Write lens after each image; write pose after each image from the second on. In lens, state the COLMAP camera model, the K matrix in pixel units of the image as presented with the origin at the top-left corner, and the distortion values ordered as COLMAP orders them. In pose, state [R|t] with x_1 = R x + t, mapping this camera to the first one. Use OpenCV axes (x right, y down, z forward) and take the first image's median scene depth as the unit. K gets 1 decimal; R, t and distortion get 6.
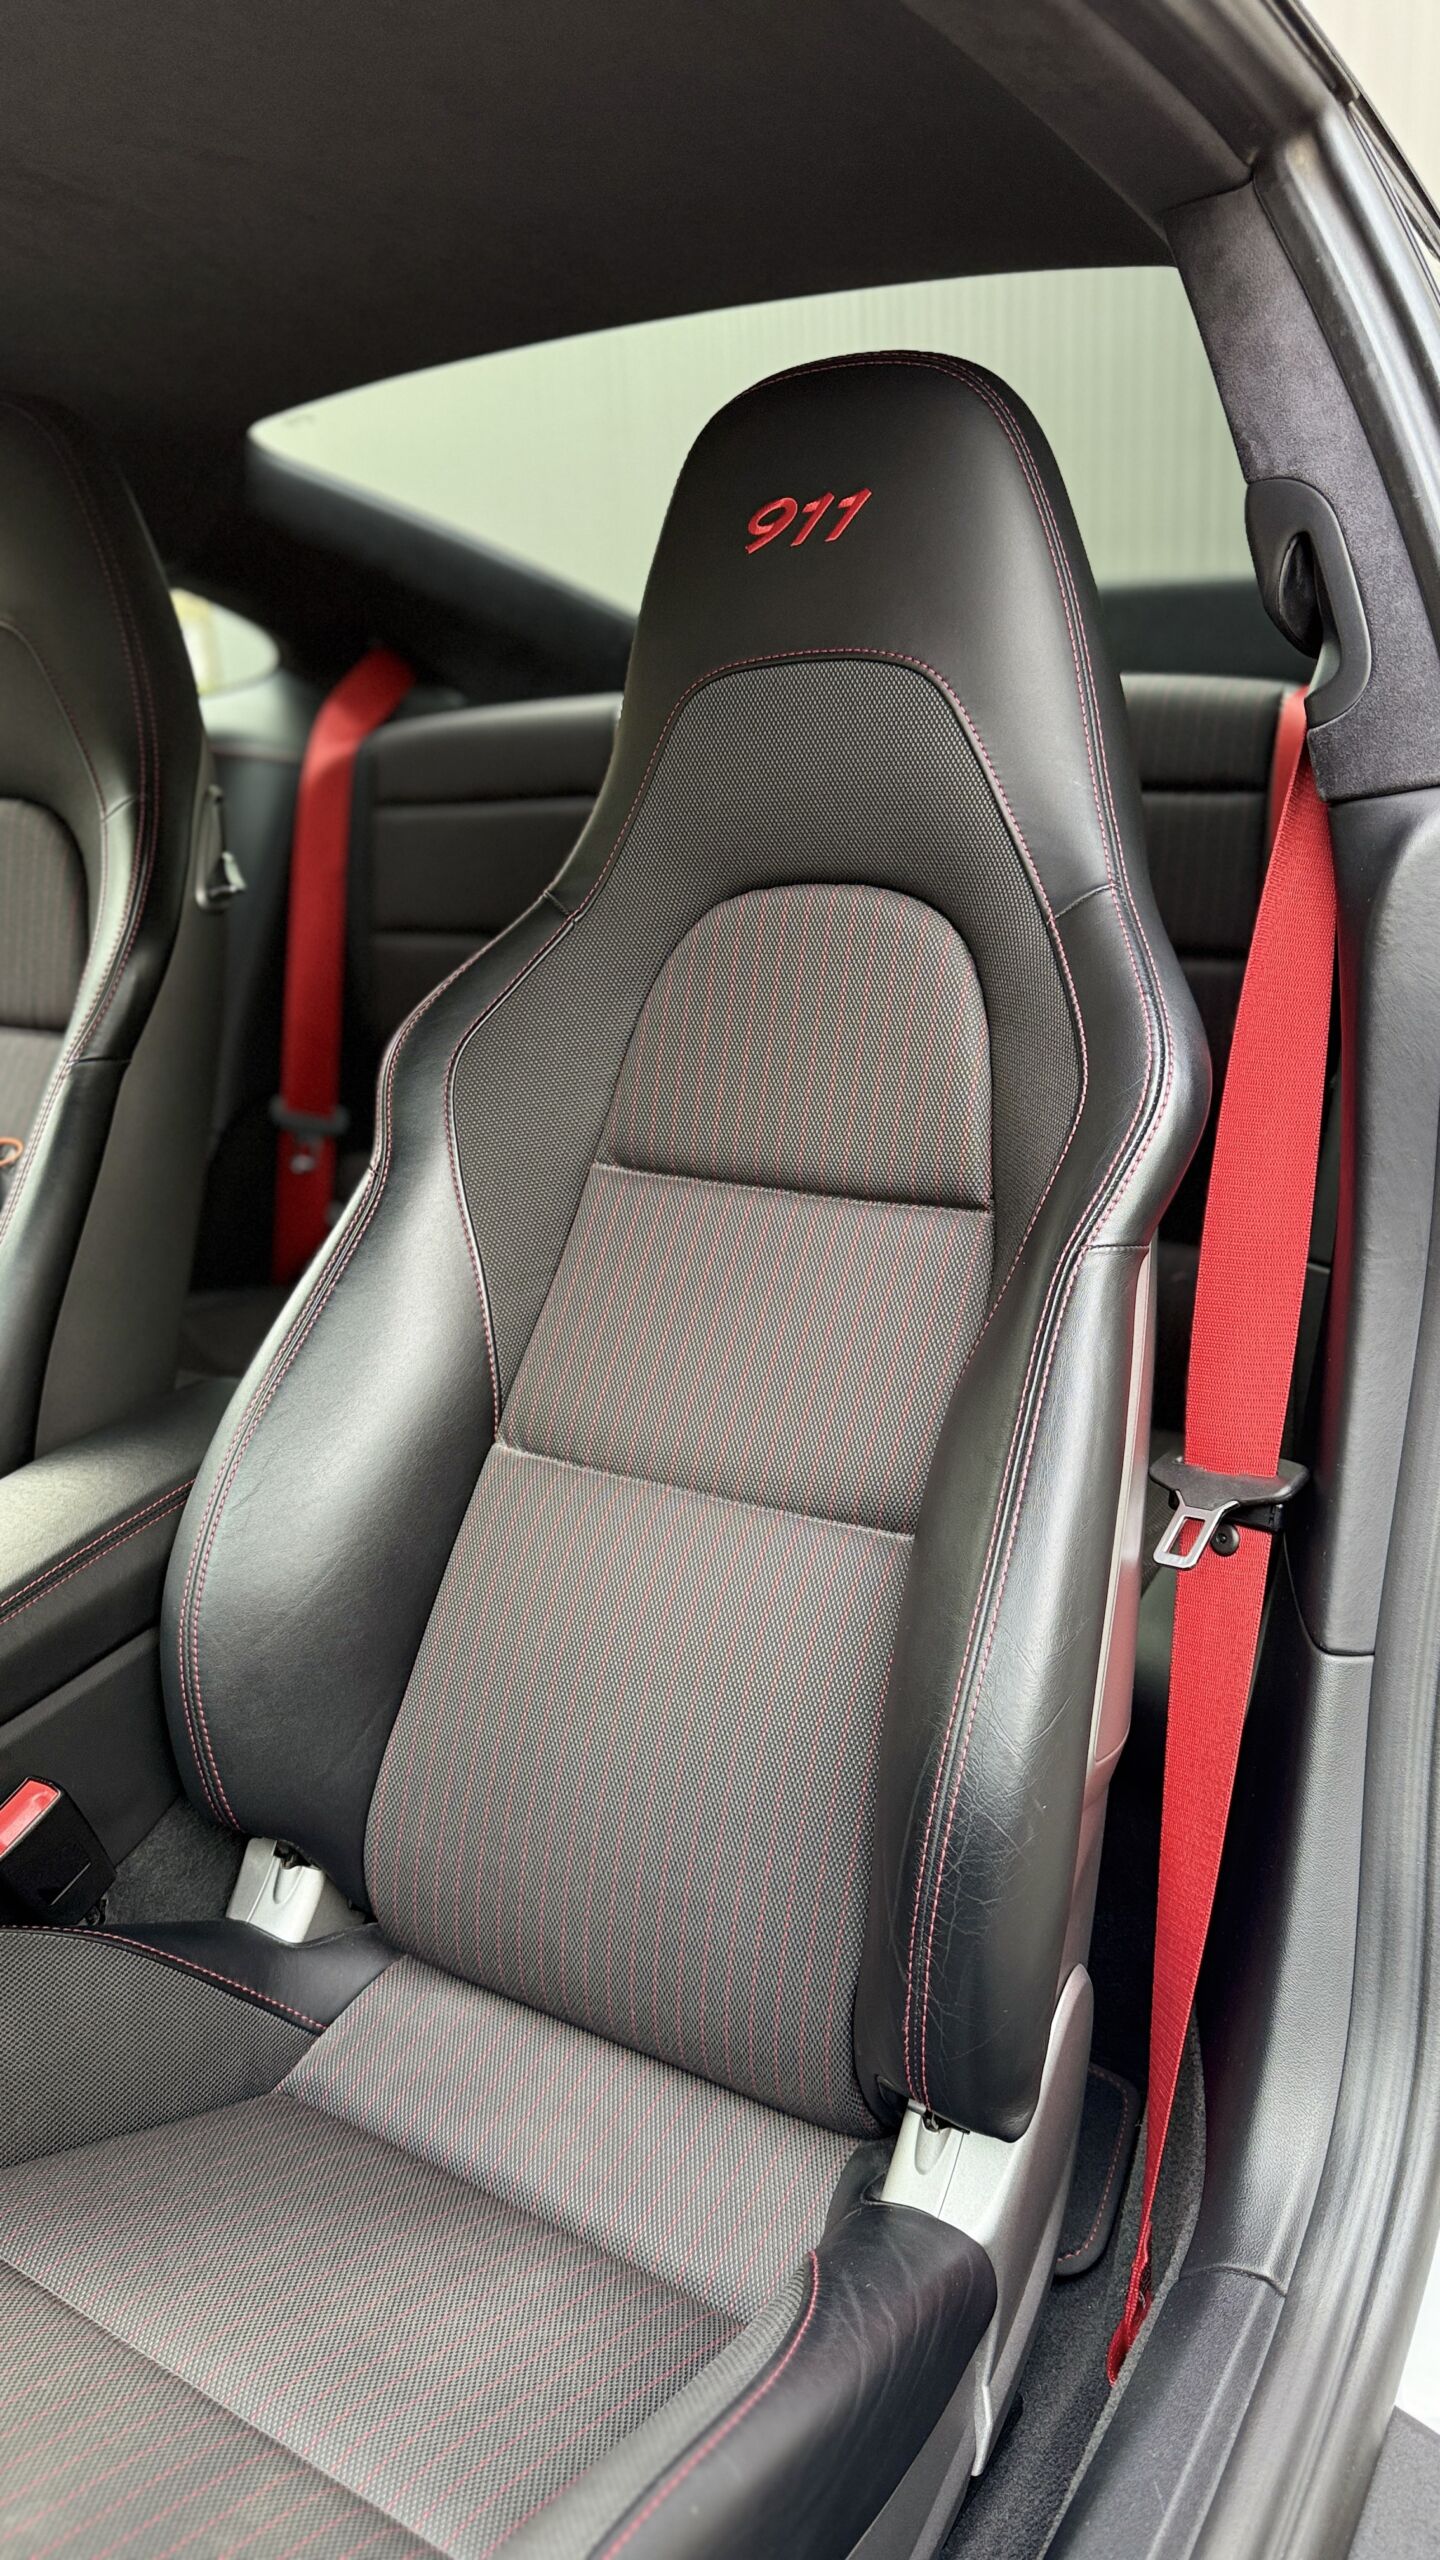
lens RADIAL K [[1787.1, 0, 720.0], [0, 1787.1, 1280.0], [0, 0, 1]] dist [0.006901, 0.000200]
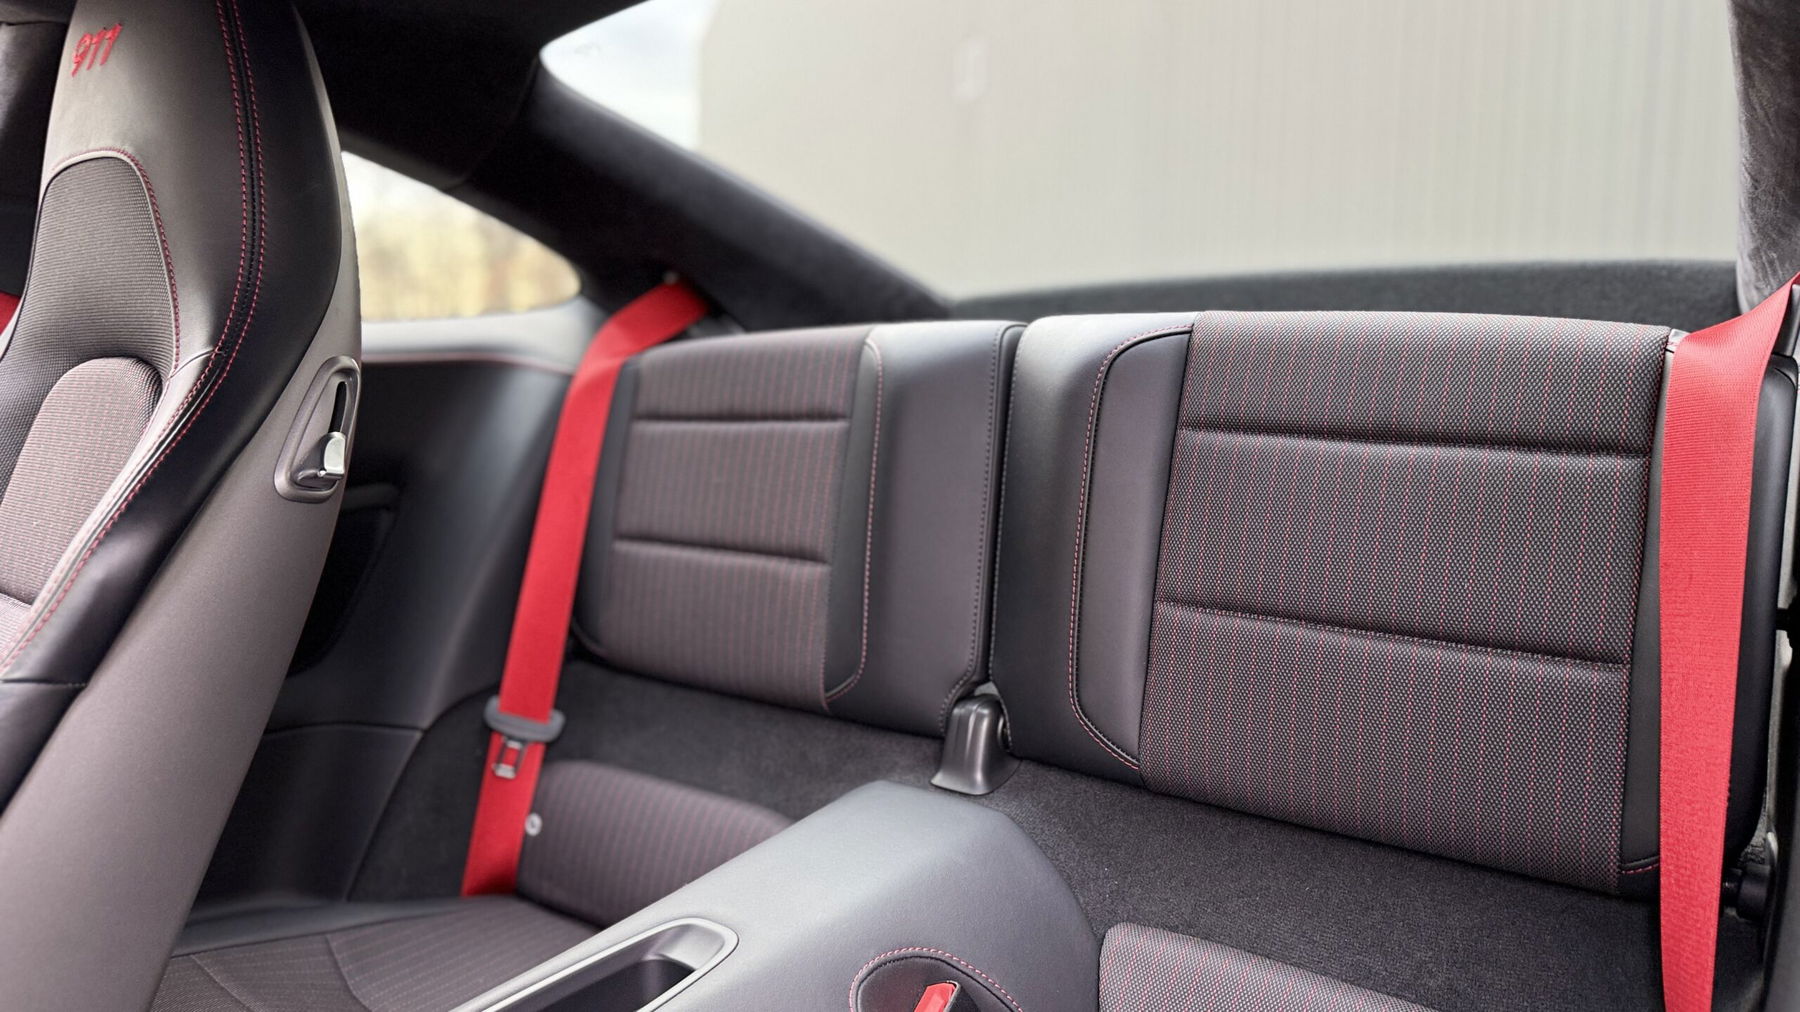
lens RADIAL K [[1256.6, 0, 900.0], [0, 1256.6, 506.0], [0, 0, 1]] dist [0.006901, 0.000200]
pose [[0.992229, 0.078770, -0.096319, 0.039634], [-0.098789, 0.969355, -0.224925, -0.097371], [0.075650, 0.232692, 0.969604, 0.448136]]
